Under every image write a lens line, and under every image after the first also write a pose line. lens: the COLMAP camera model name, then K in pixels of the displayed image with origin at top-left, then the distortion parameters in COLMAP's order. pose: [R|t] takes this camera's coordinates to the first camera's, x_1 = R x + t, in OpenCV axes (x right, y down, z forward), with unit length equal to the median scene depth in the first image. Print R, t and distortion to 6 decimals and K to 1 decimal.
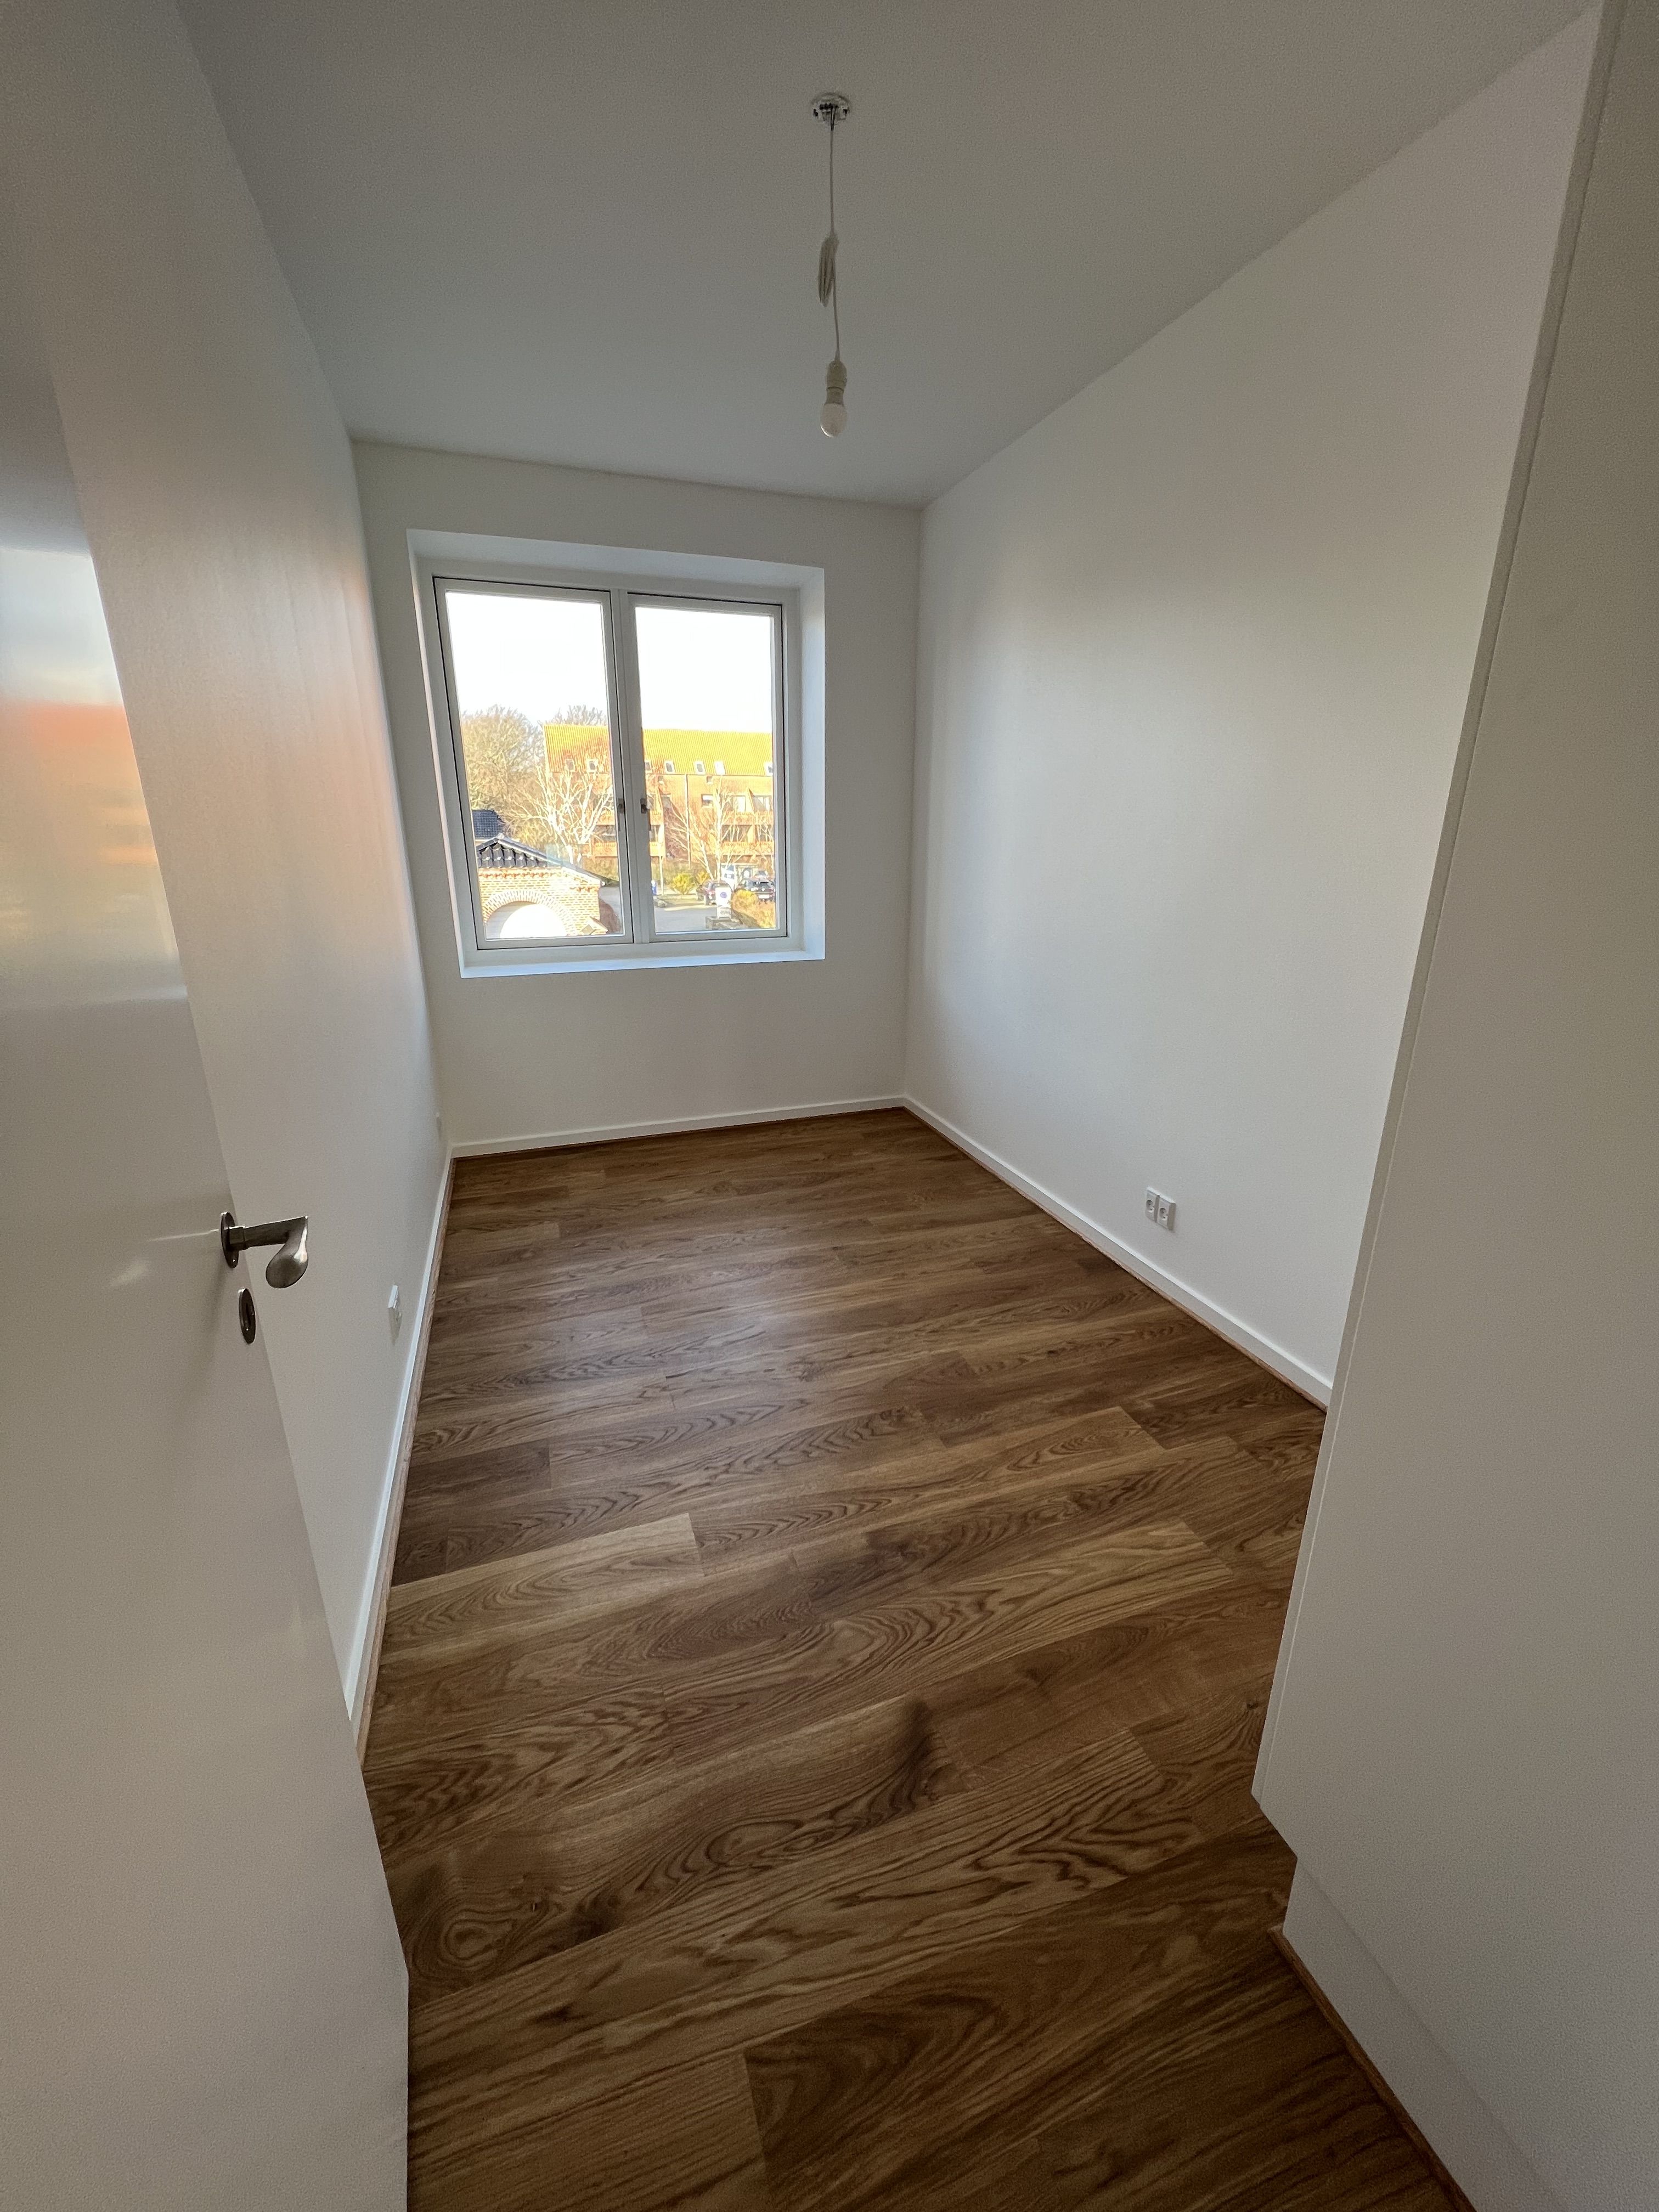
lens RADIAL K [[889.5, 0, 841.4], [0, 889.5, 1109.5], [0, 0, 1]] dist [0.000708, -0.000067]
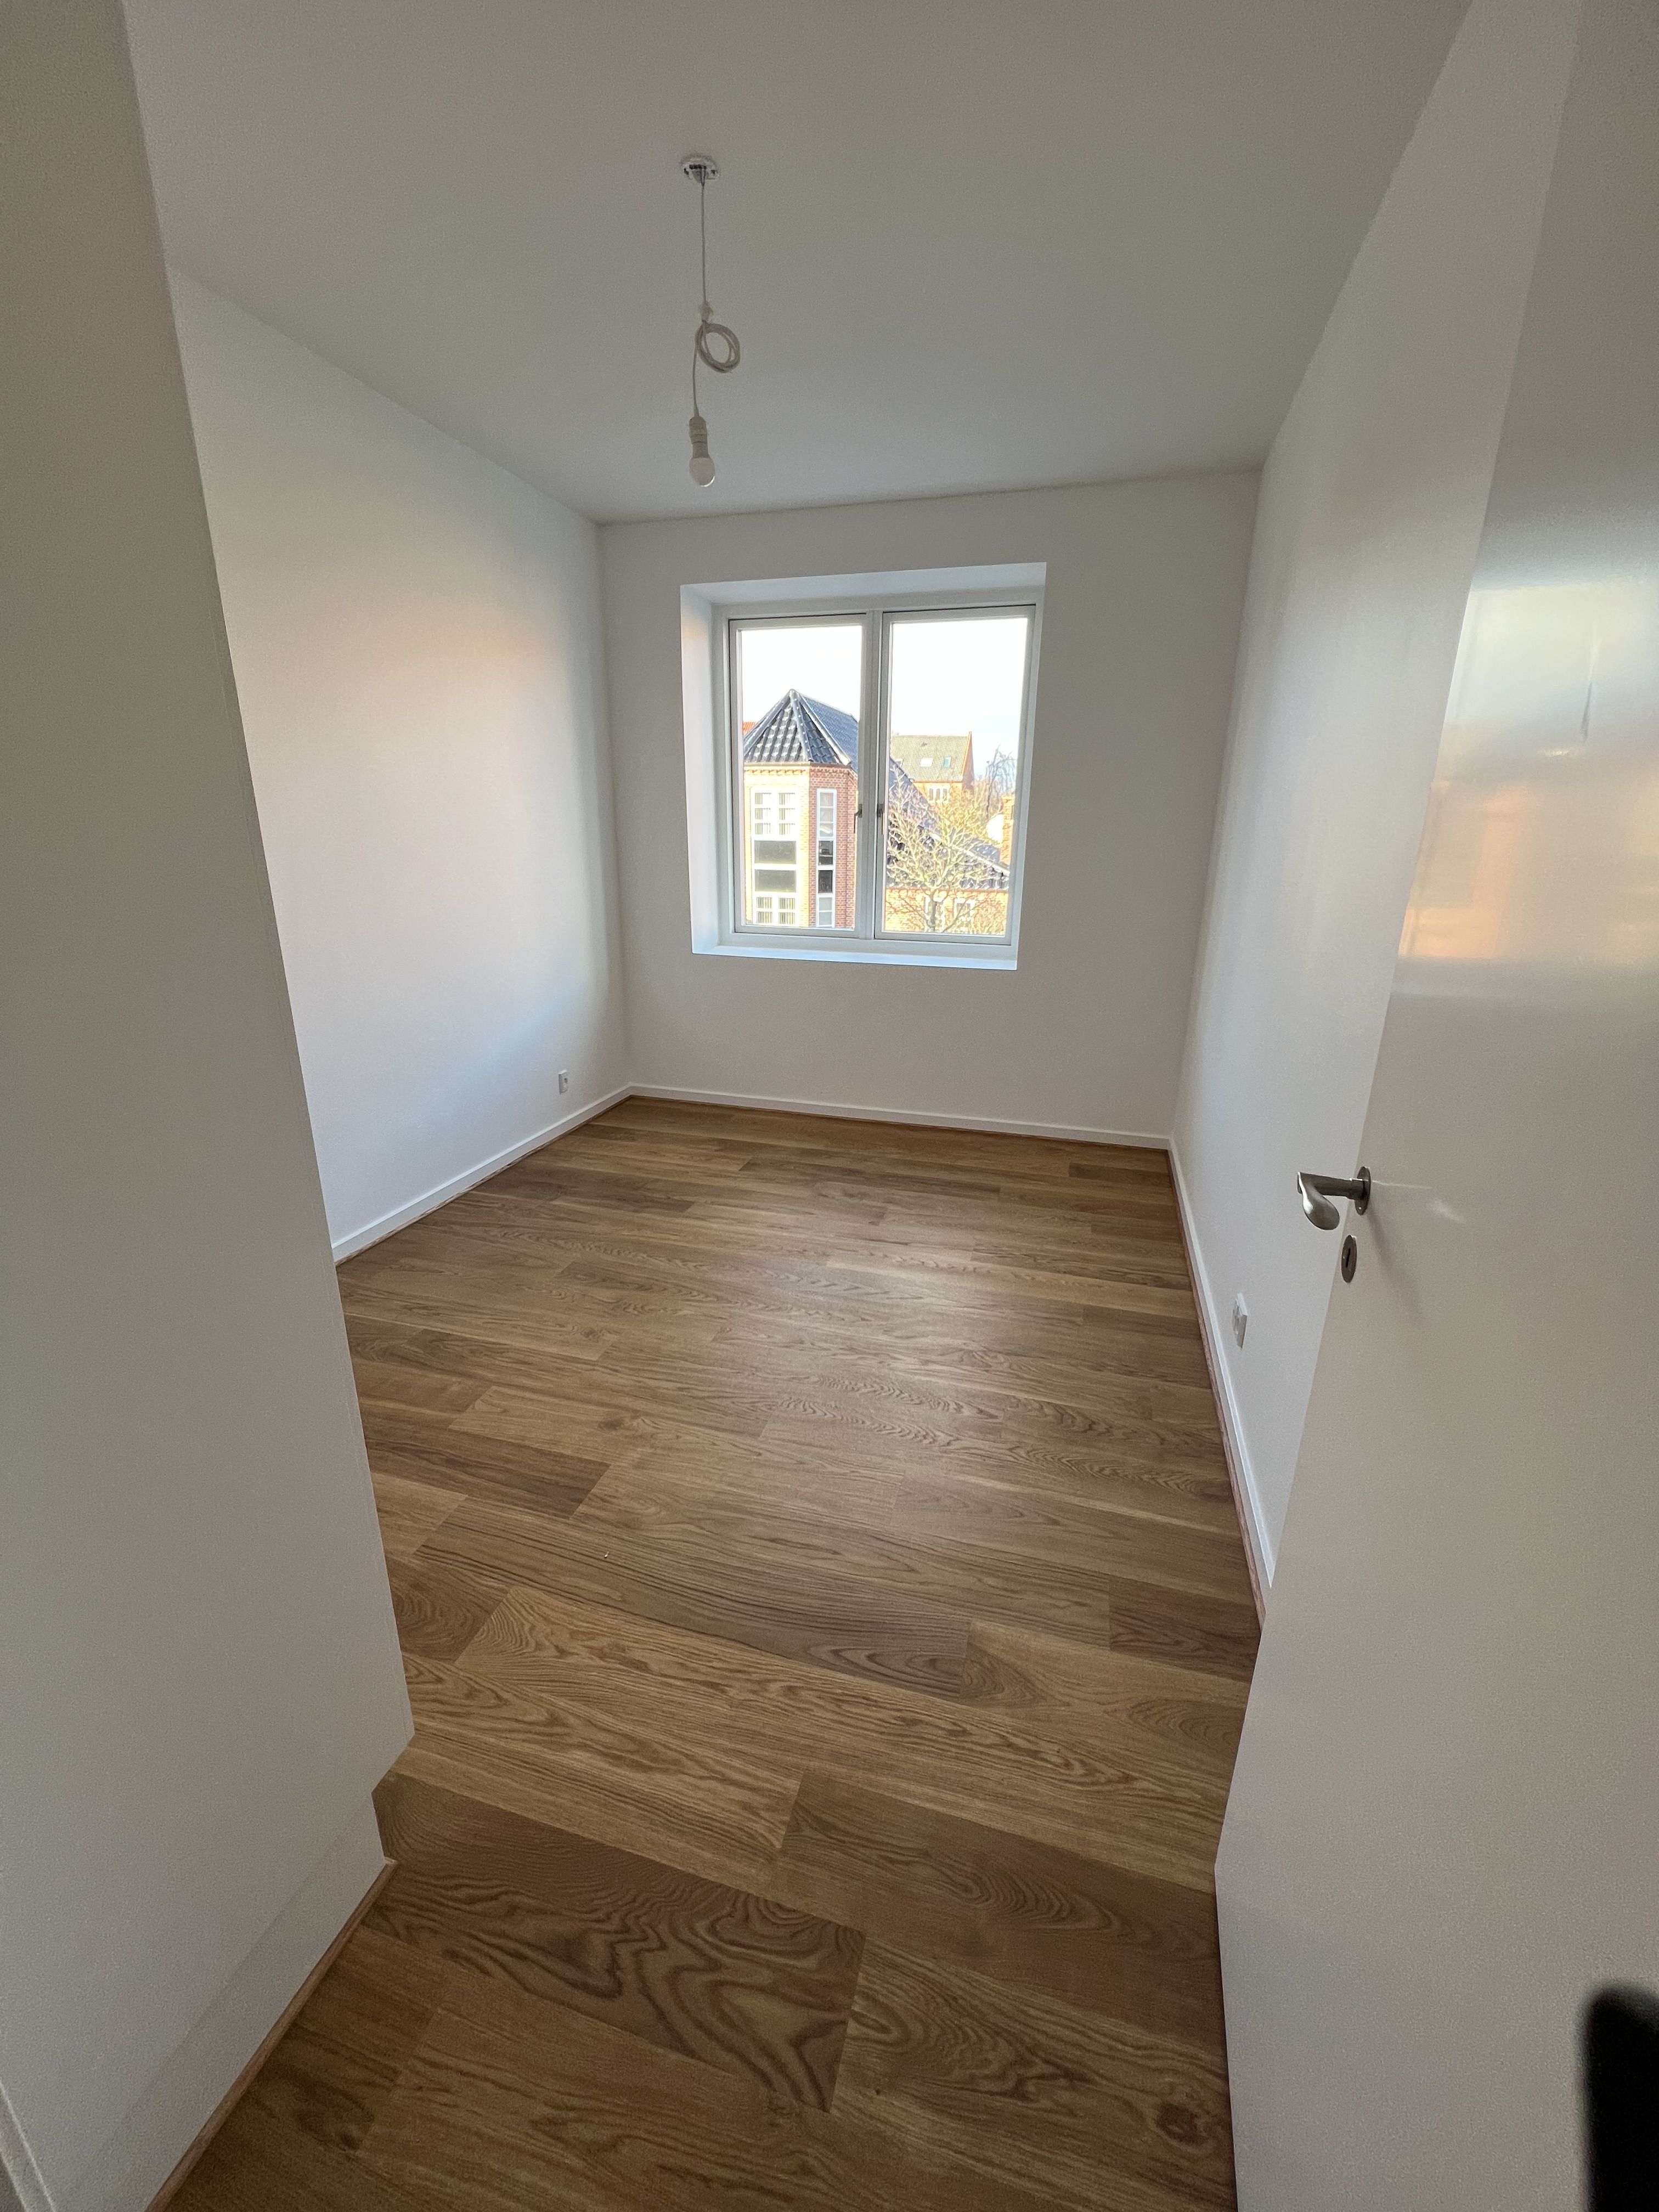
lens RADIAL K [[889.5, 0, 838.9], [0, 889.5, 1100.5], [0, 0, 1]] dist [0.000708, -0.000067]
pose [[0.814297, 0.181637, -0.551298, 0.582720], [-0.191567, 0.980658, 0.040146, -0.053875], [0.547926, 0.072920, 0.833342, 0.176407]]
